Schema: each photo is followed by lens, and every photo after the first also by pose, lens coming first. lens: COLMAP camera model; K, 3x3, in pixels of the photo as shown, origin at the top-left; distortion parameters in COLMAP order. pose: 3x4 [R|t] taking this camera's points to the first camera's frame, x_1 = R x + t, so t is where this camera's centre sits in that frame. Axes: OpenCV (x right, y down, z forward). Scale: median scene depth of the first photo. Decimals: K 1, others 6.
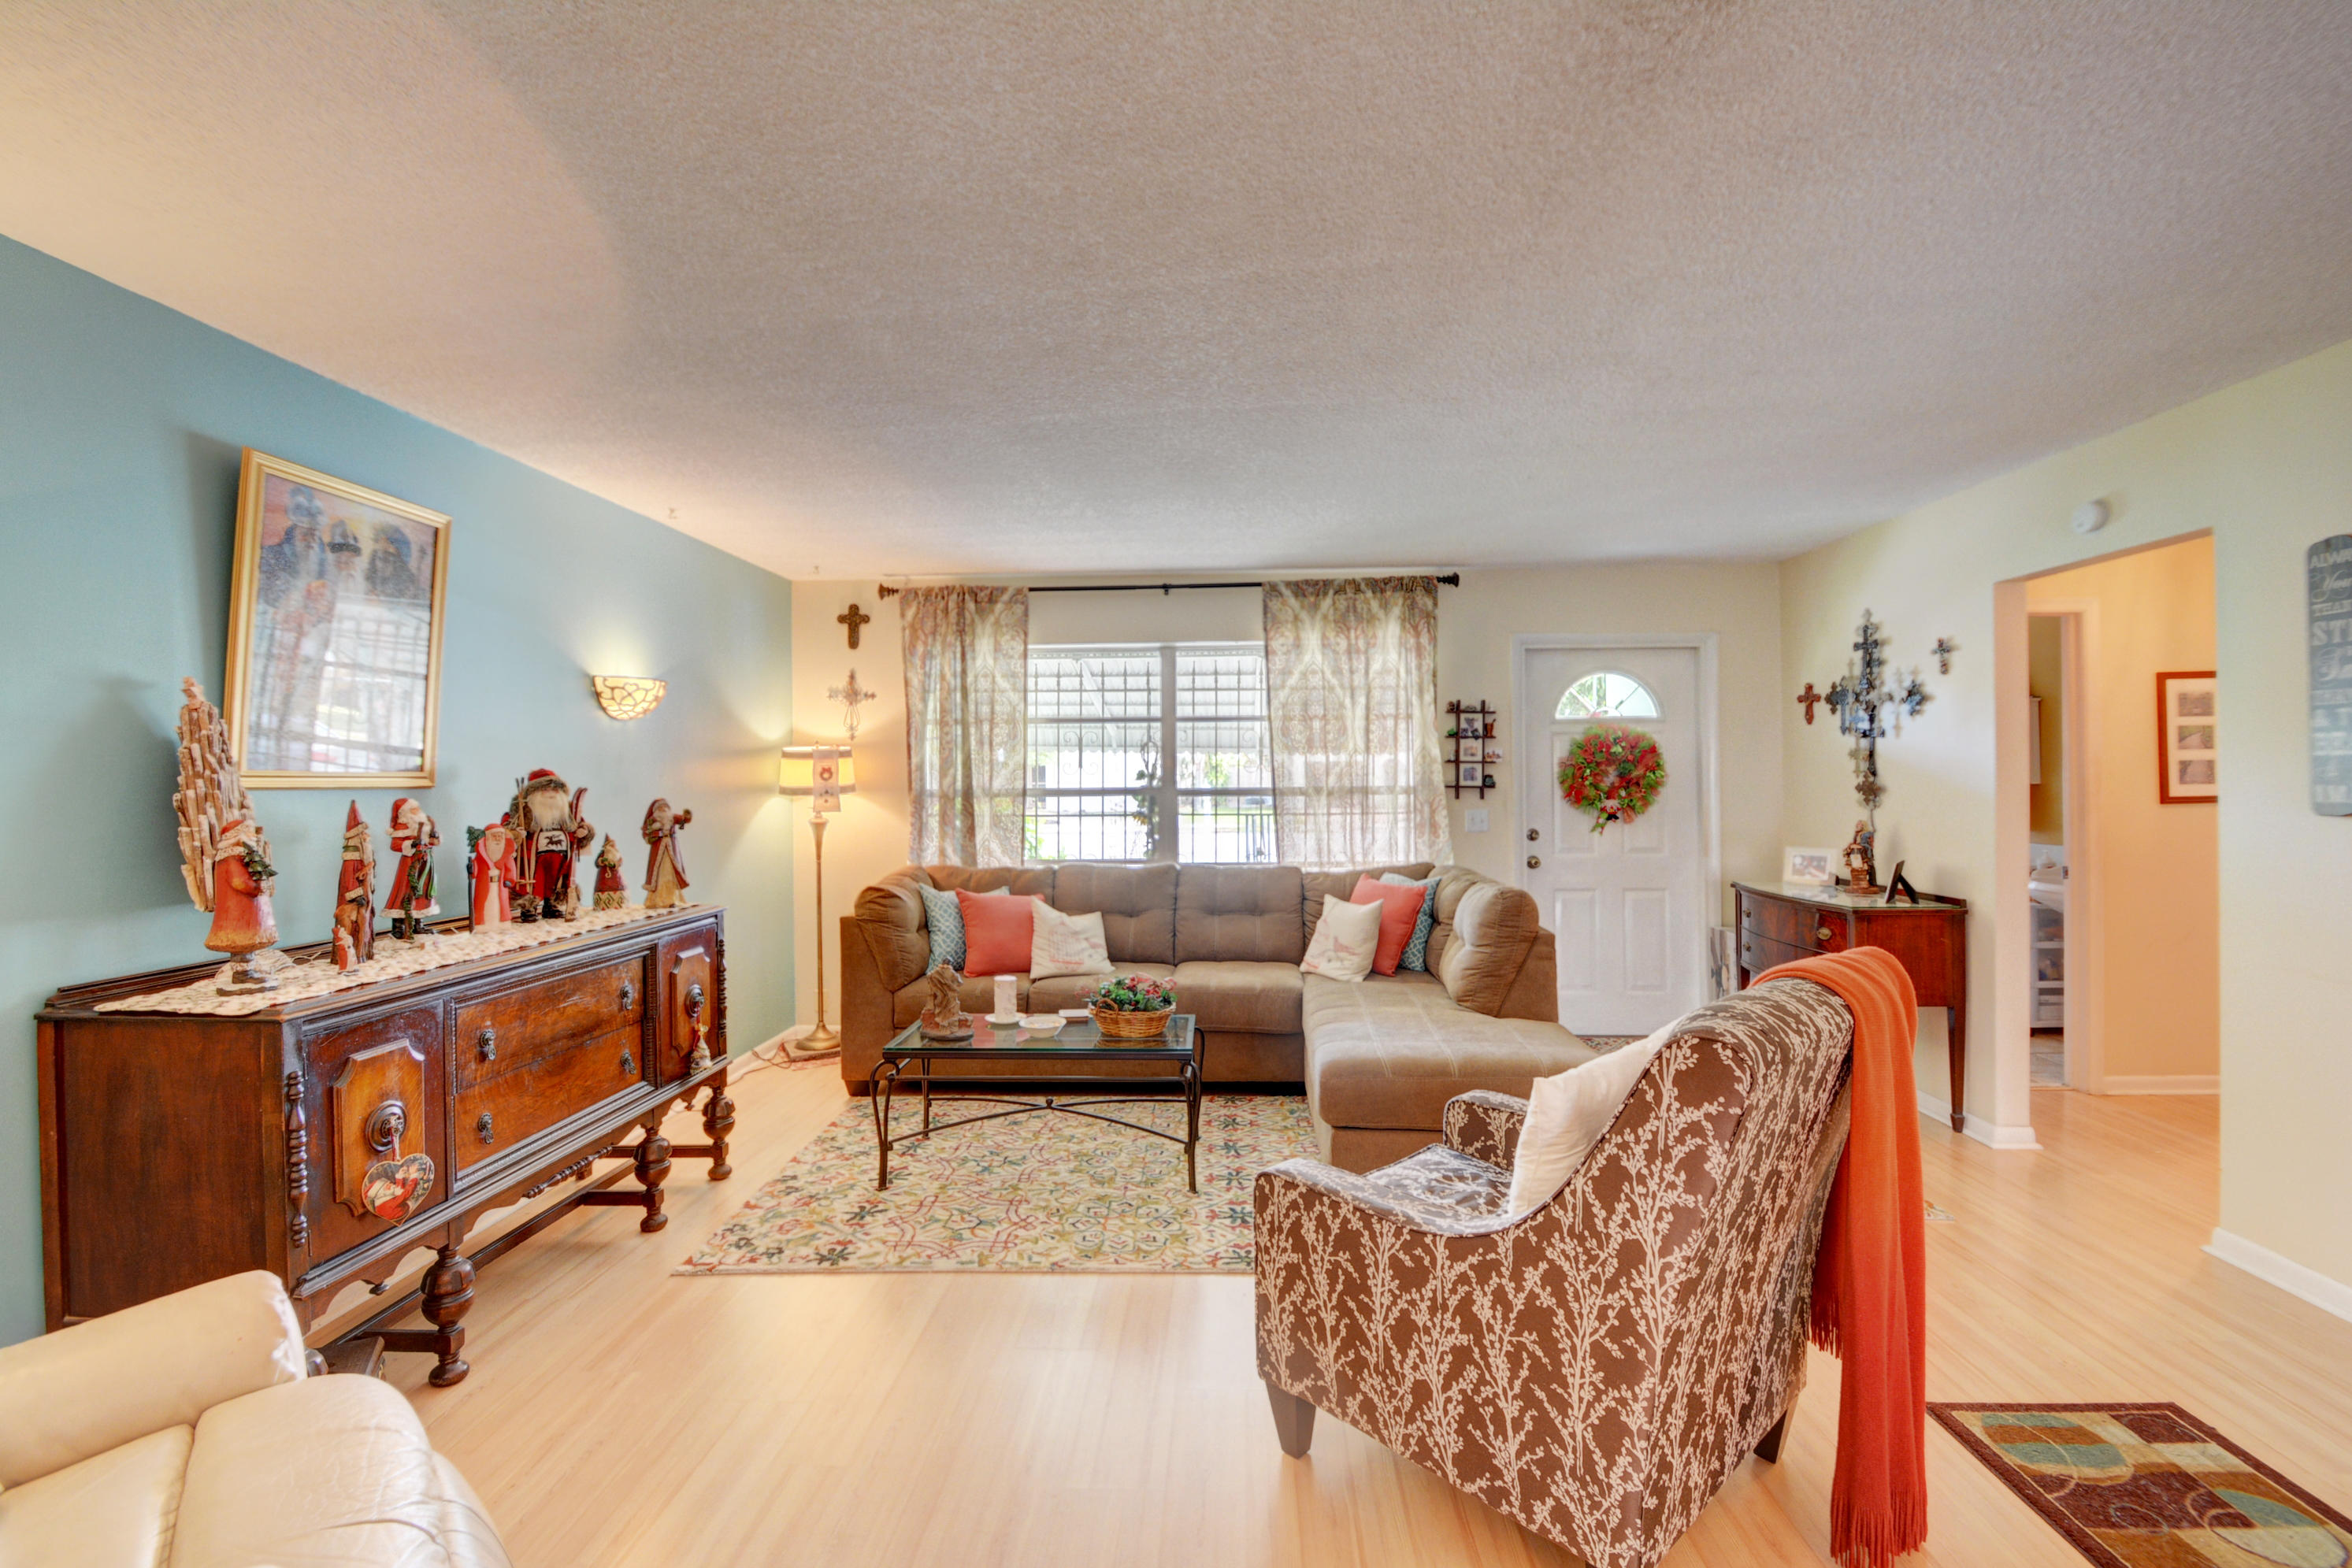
lens RADIAL K [[1040.0, 0, 1195.6], [0, 1040.0, 768.1], [0, 0, 1]] dist [0.006742, -0.012345]
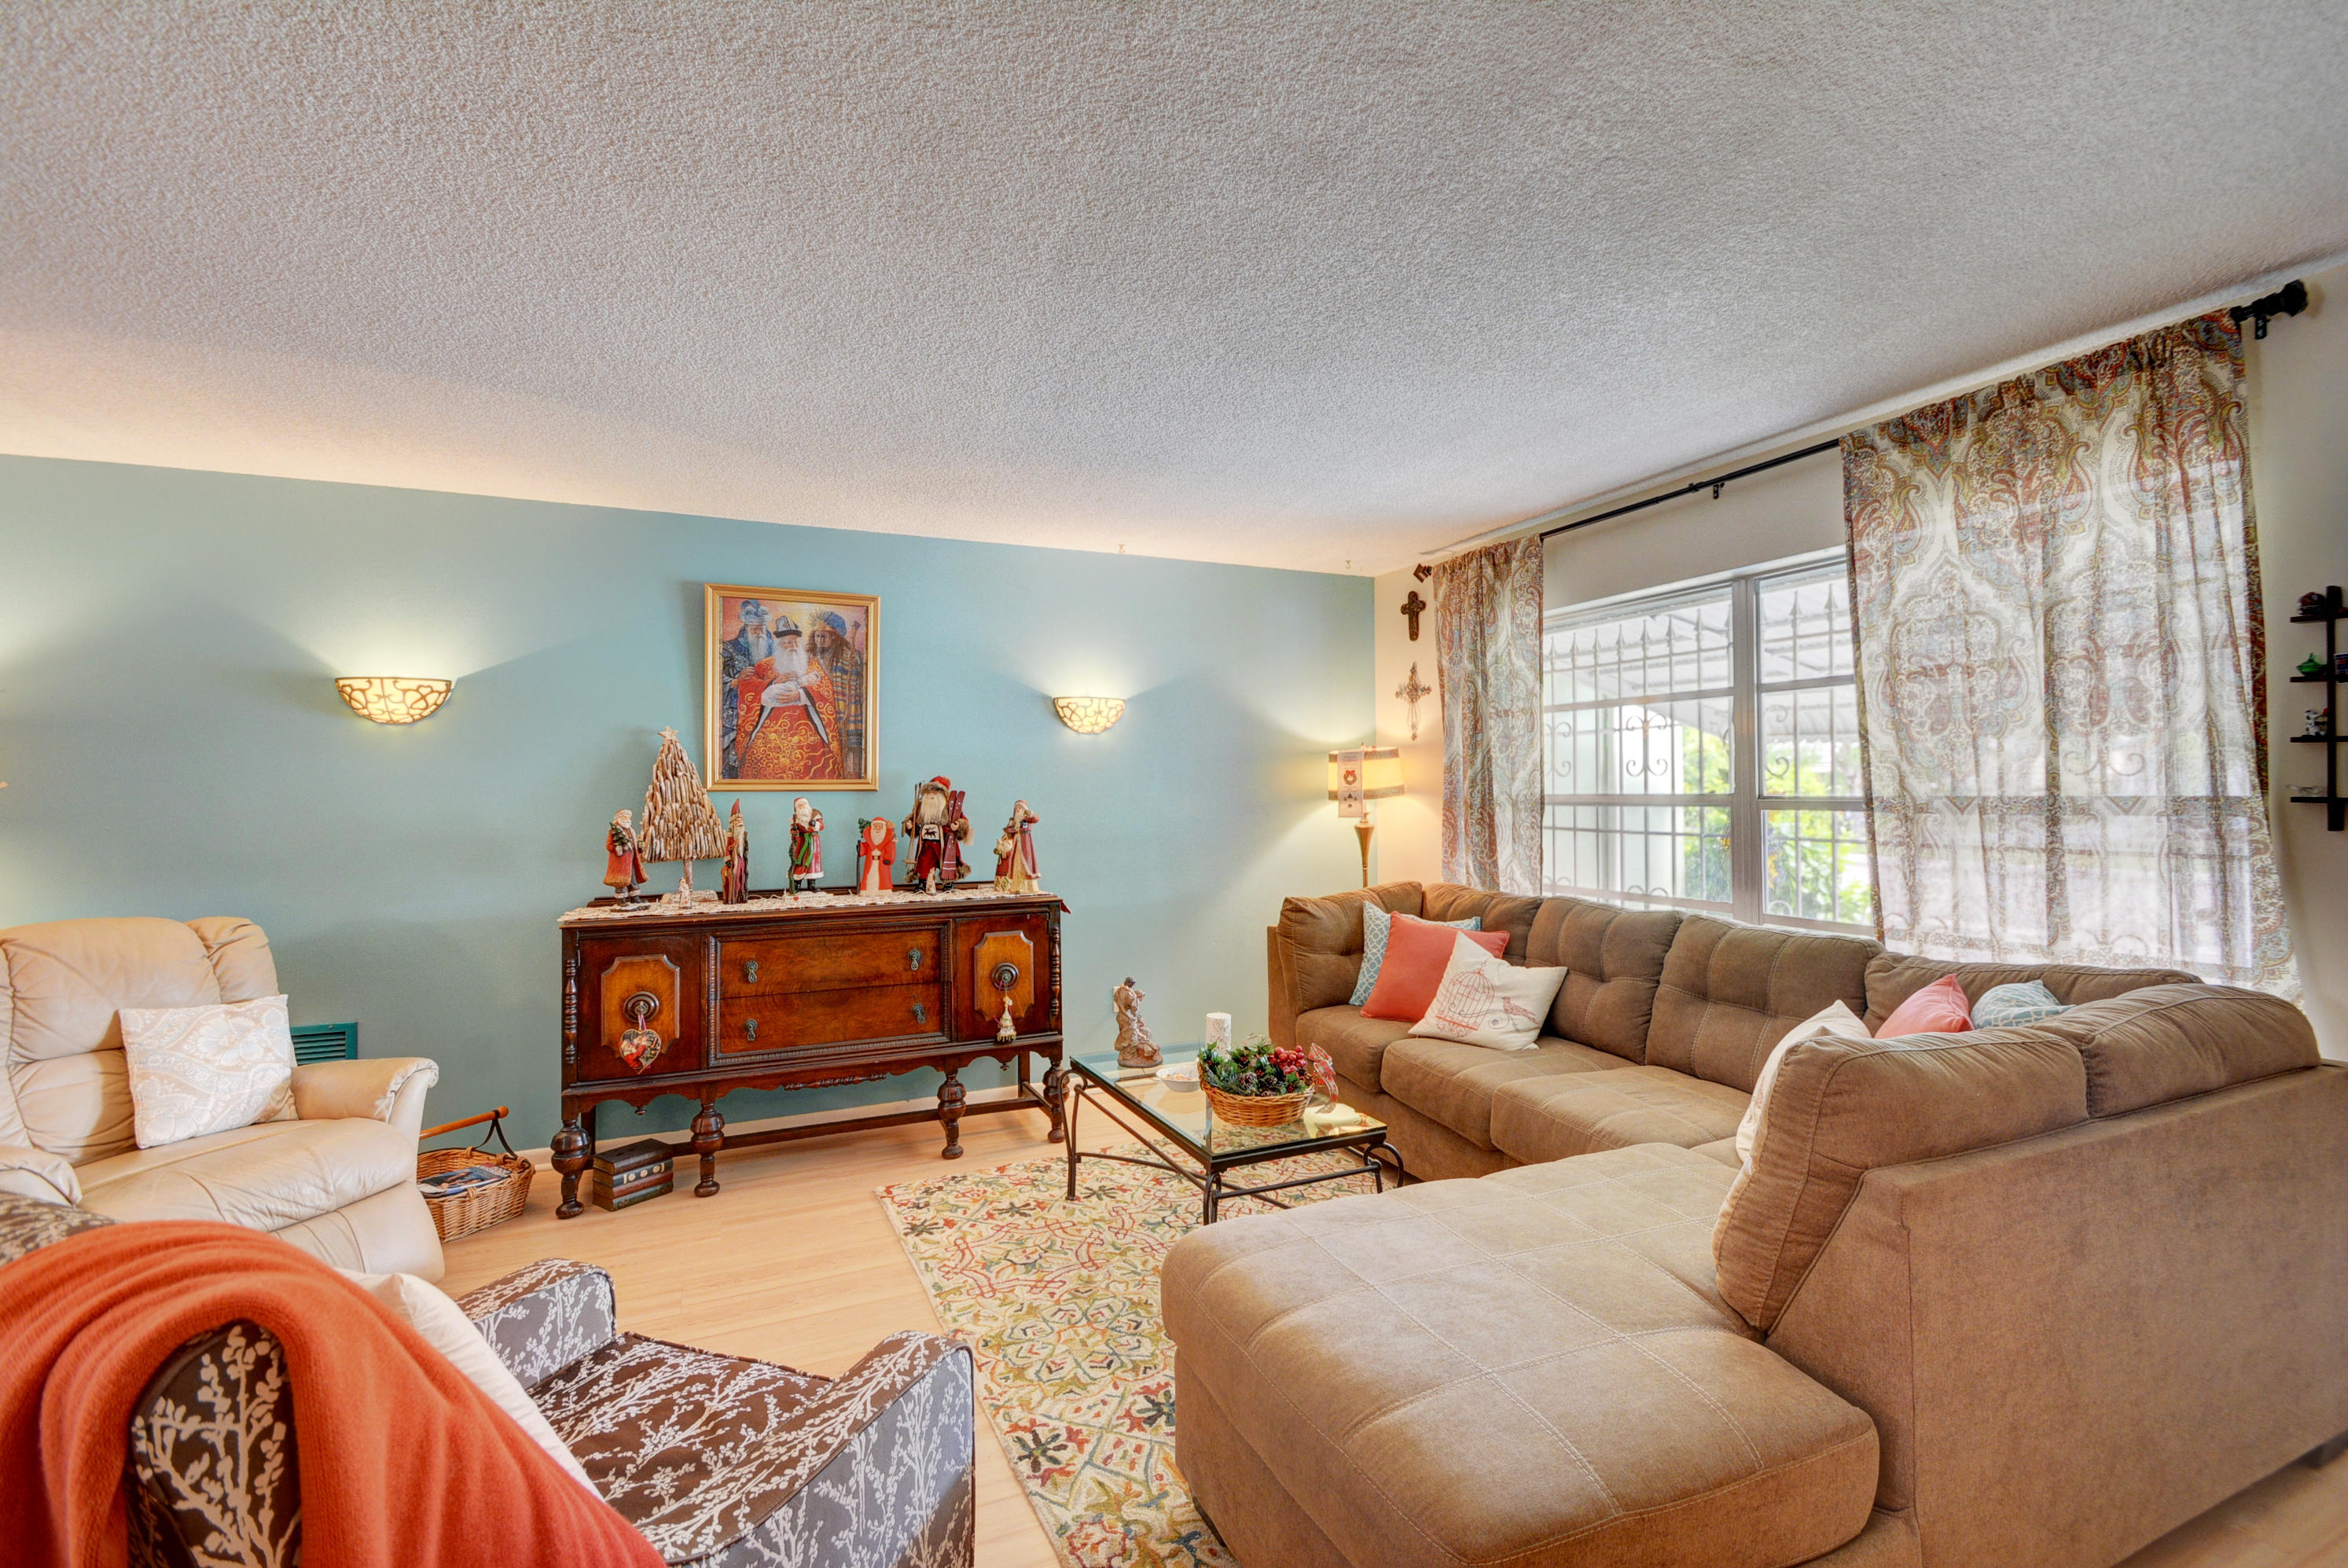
lens RADIAL K [[1038.3, 0, 1193.5], [0, 1038.3, 768.1], [0, 0, 1]] dist [0.006742, -0.012345]
pose [[0.457057, -0.013004, -0.889342, 0.408611], [0.013203, 0.999882, -0.007835, 0.003010], [0.889339, -0.008161, 0.457175, 0.420611]]
